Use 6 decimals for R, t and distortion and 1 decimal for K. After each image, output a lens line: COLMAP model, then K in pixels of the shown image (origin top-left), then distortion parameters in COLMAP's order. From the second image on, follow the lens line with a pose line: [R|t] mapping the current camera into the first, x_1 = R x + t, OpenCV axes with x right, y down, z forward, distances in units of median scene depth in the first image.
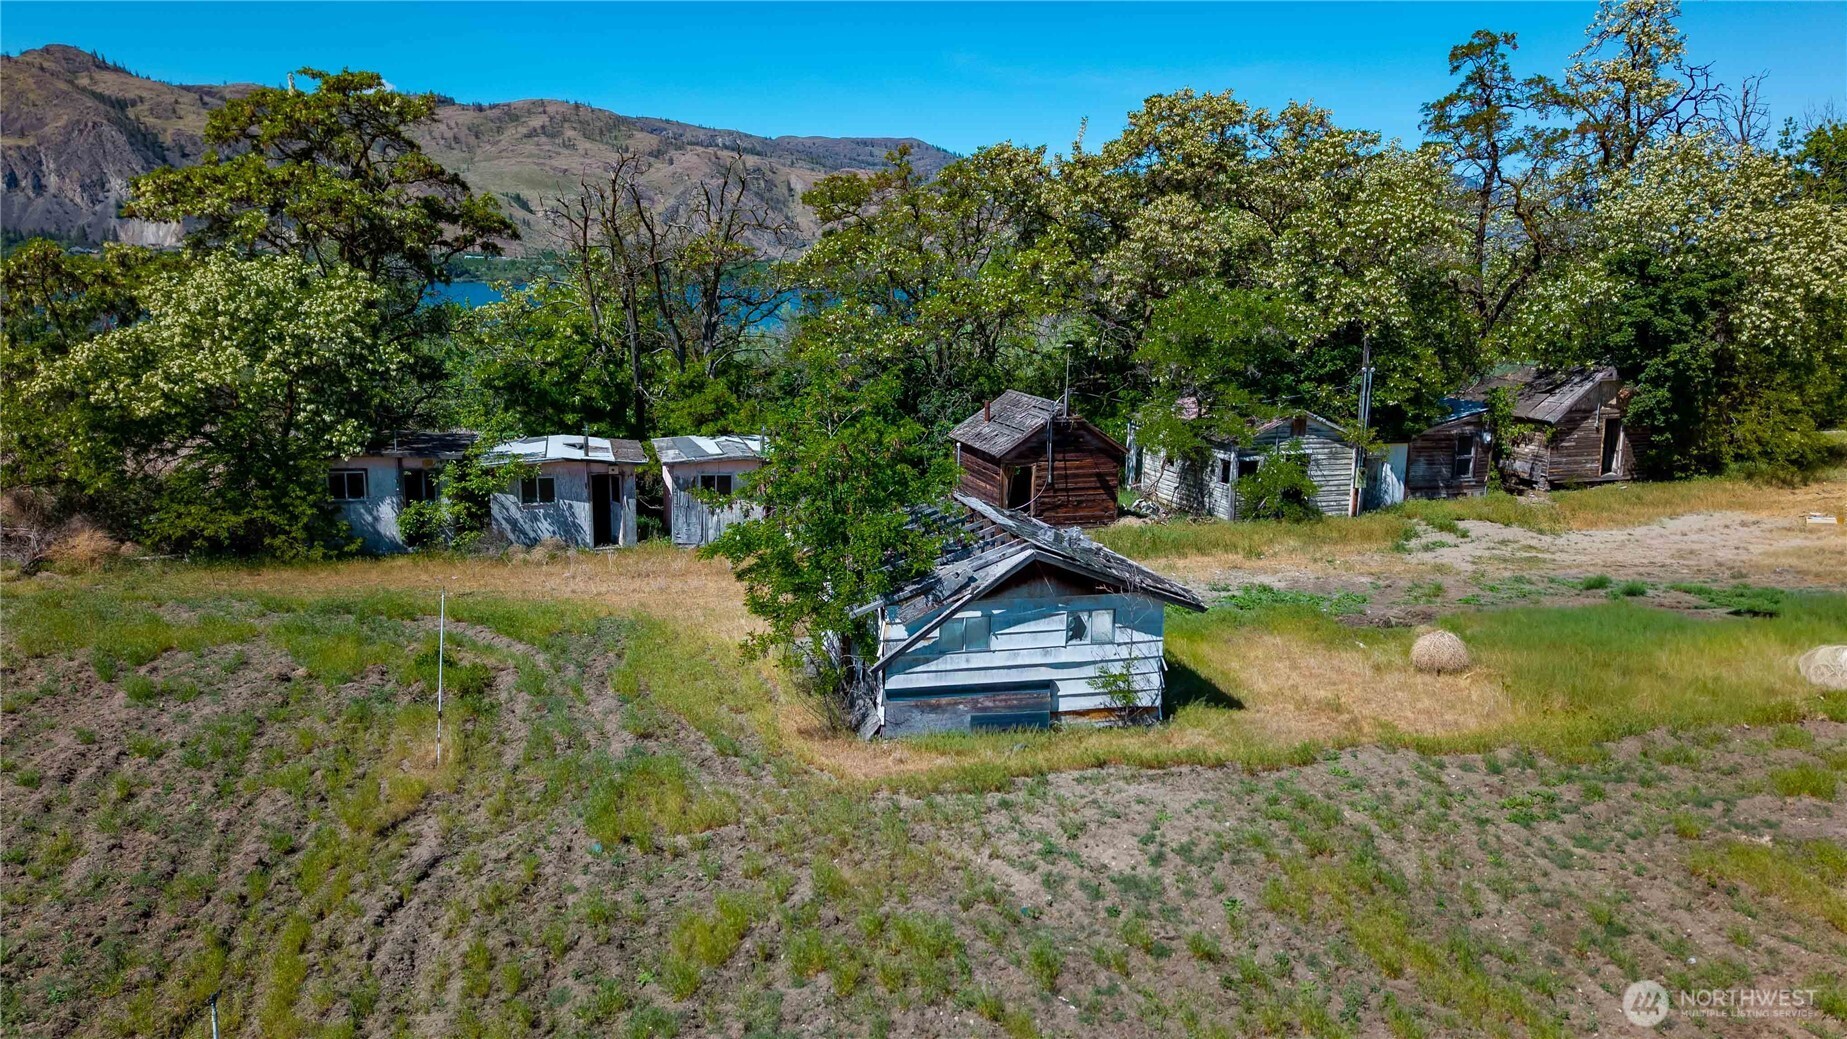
lens RADIAL K [[1242.4, 0, 929.9], [0, 1242.4, 513.8], [0, 0, 1]] dist [0.029875, -0.033247]
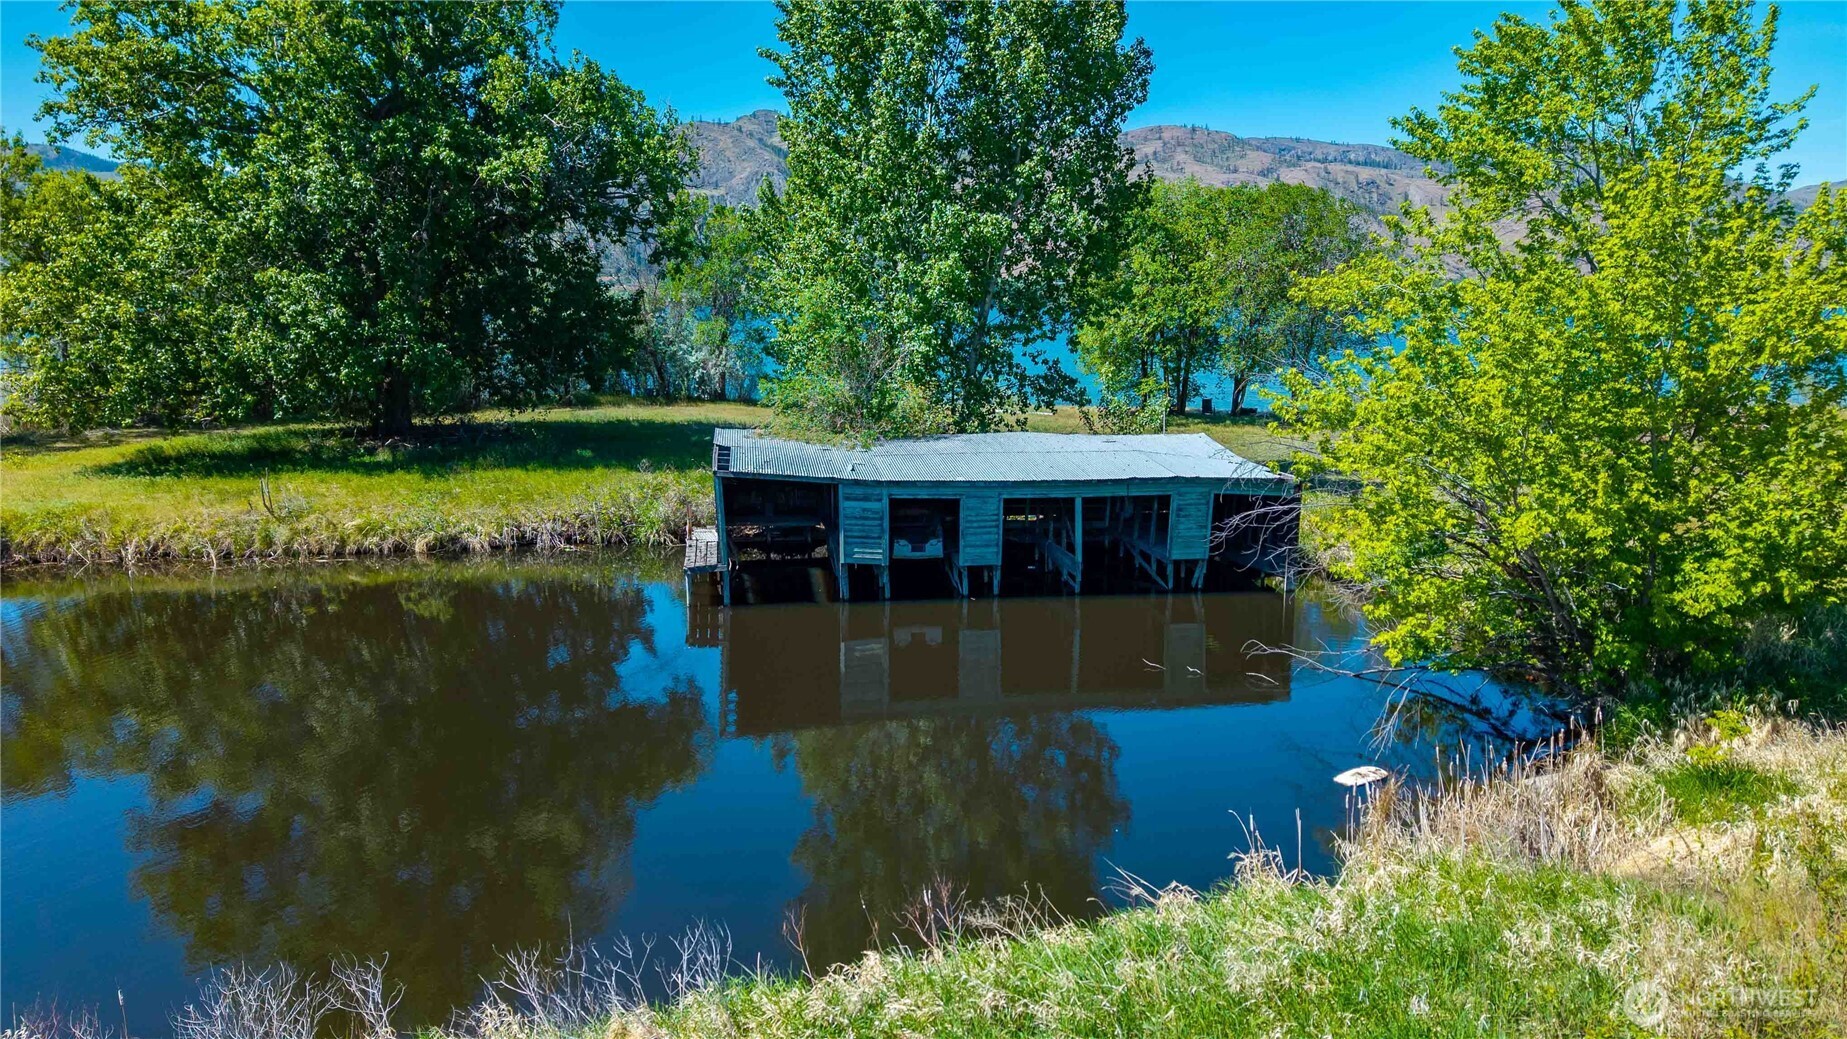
lens RADIAL K [[1242.4, 0, 918.8], [0, 1242.4, 528.4], [0, 0, 1]] dist [0.029875, -0.033247]
pose [[0.874922, 0.079135, -0.477754, 0.035272], [-0.083392, 0.996440, 0.012331, -0.006167], [0.477029, 0.029053, 0.878407, 0.045715]]
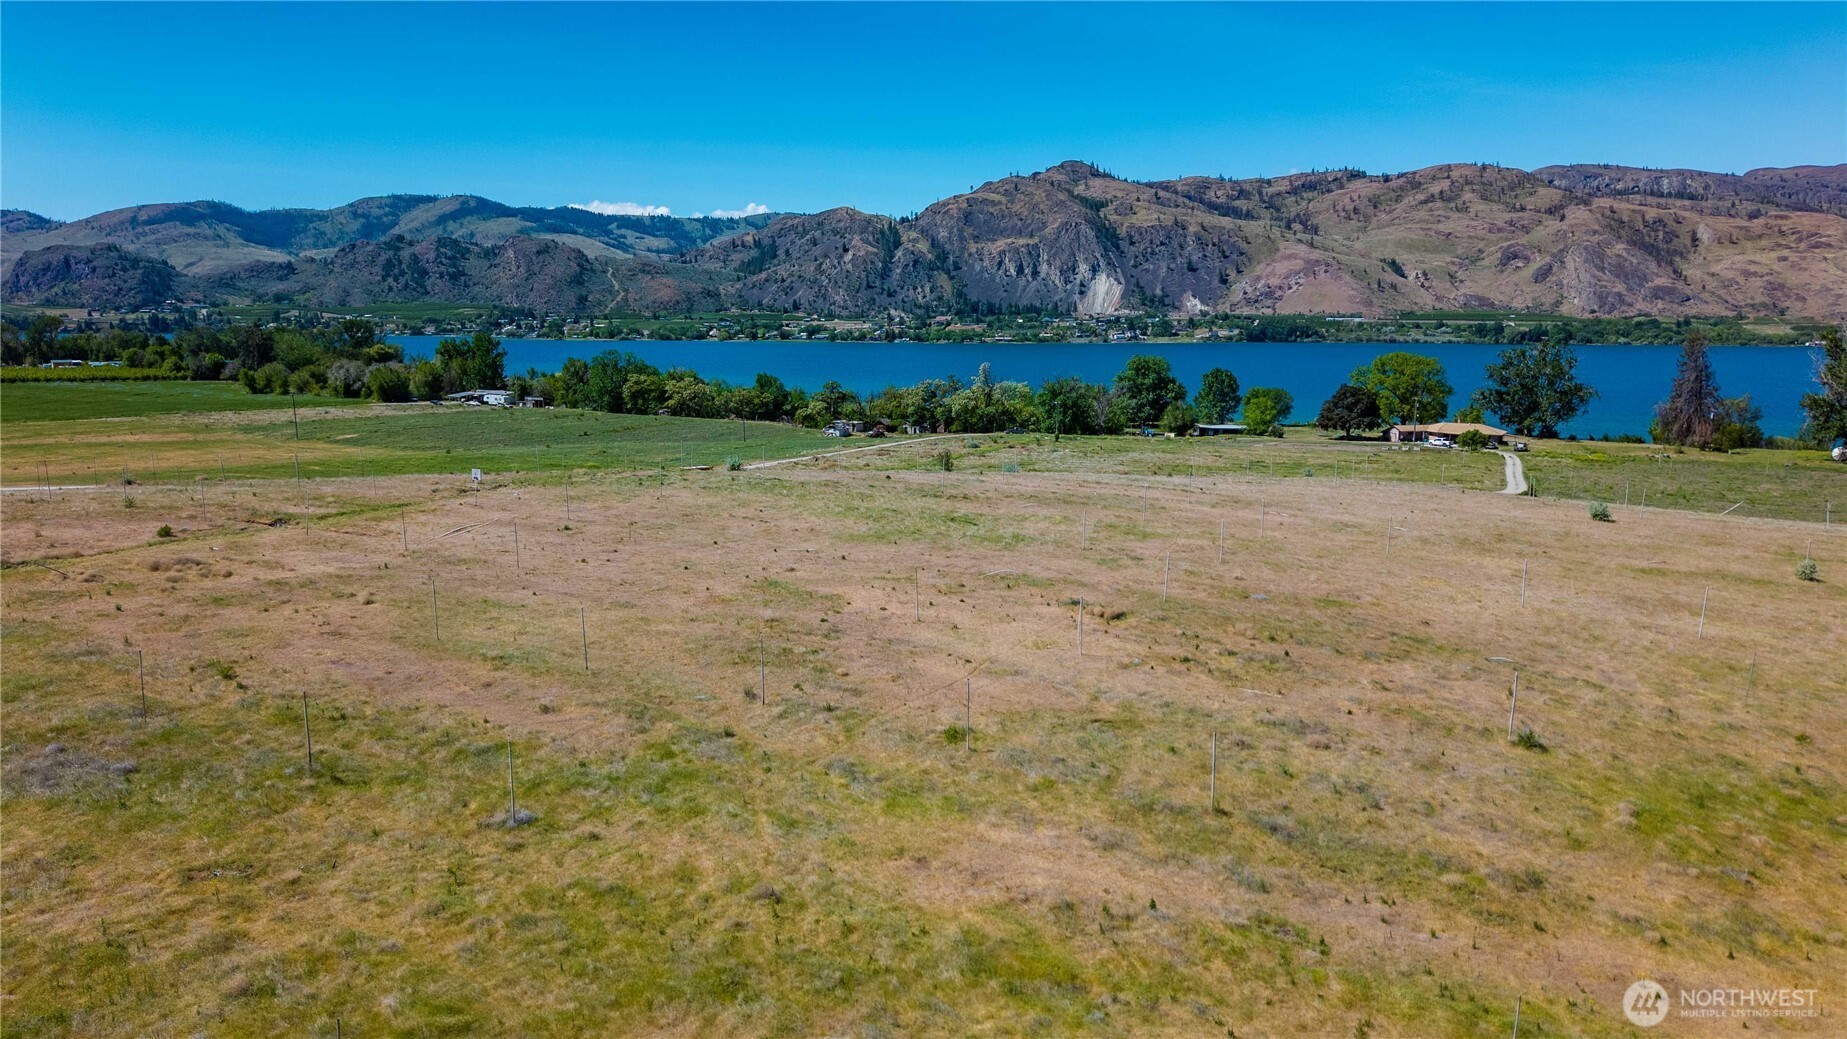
lens RADIAL K [[1242.4, 0, 912.7], [0, 1242.4, 532.9], [0, 0, 1]] dist [0.029875, -0.033247]
pose [[0.743937, 0.107223, -0.659592, 0.112791], [-0.121654, 0.992280, 0.024095, 0.008892], [0.657084, 0.062317, 0.751238, -0.098171]]
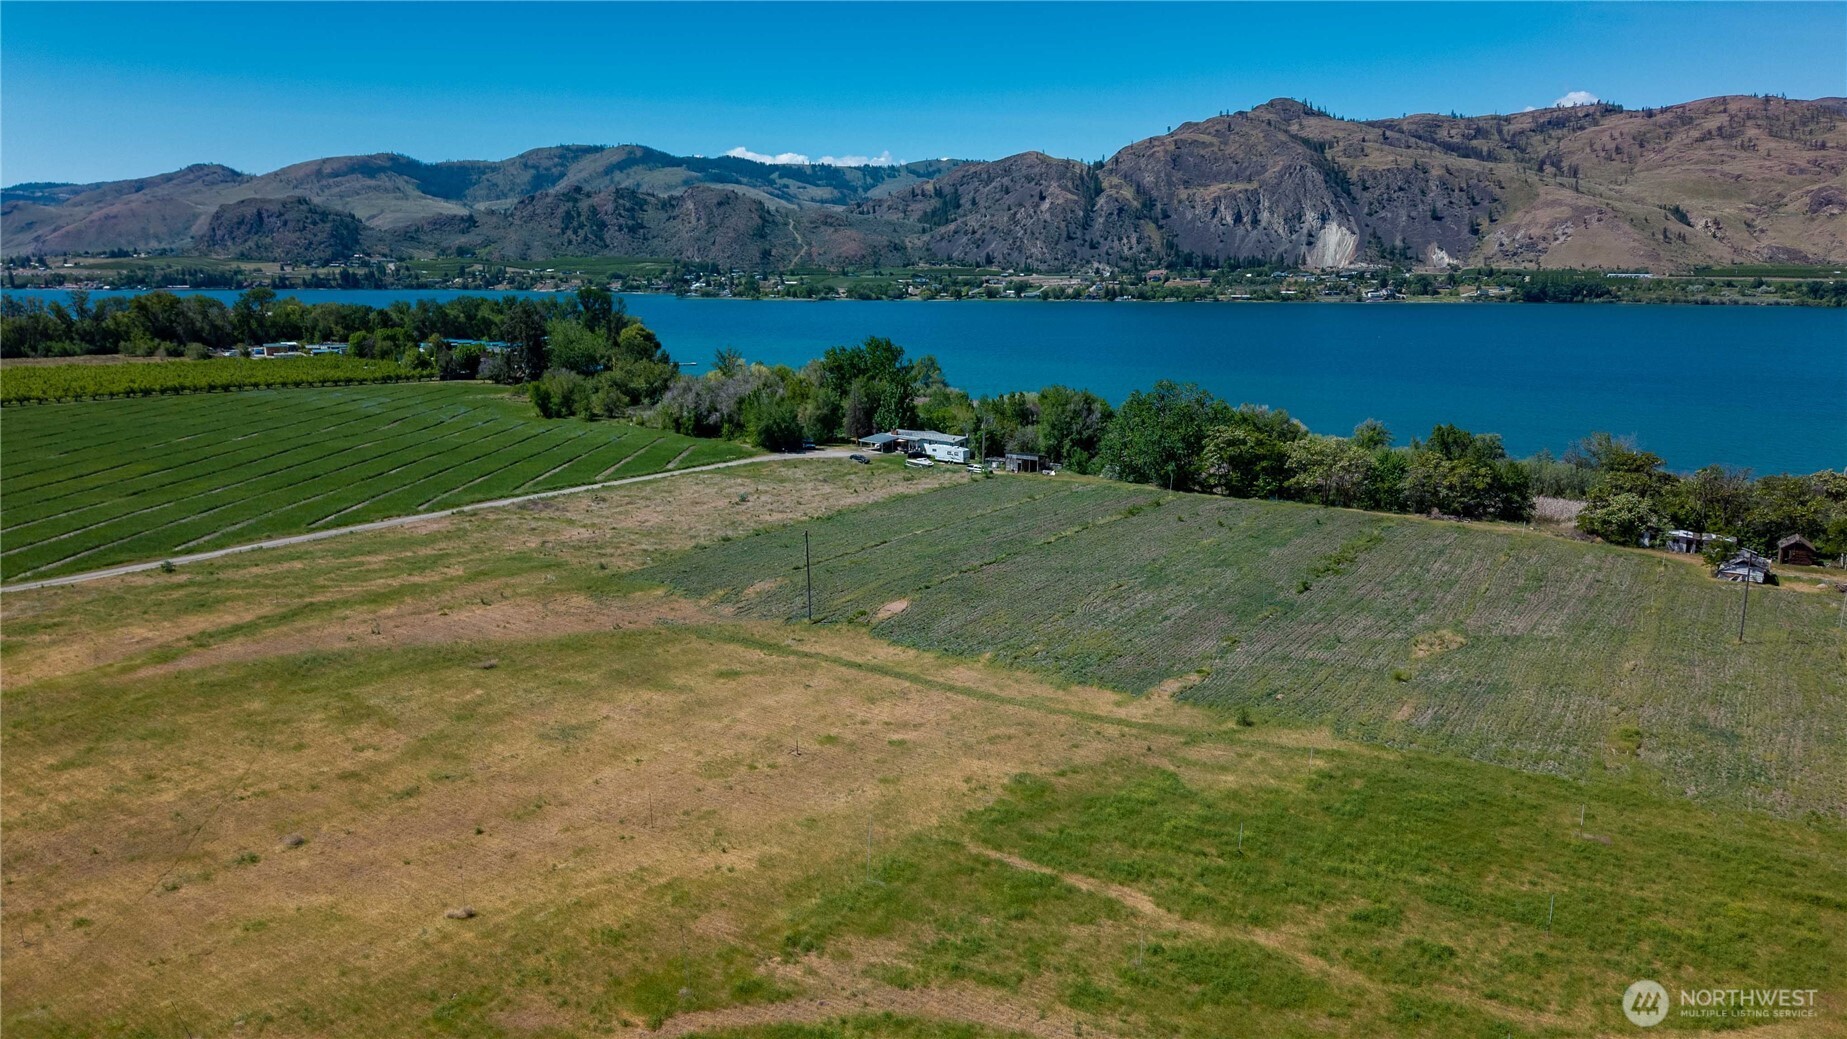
lens RADIAL K [[1242.4, 0, 905.2], [0, 1242.4, 521.8], [0, 0, 1]] dist [0.029875, -0.033247]
pose [[0.661369, 0.144421, -0.736026, 0.023063], [-0.137917, 0.987972, 0.069929, -0.000303], [0.737272, 0.055261, 0.673332, -0.081235]]
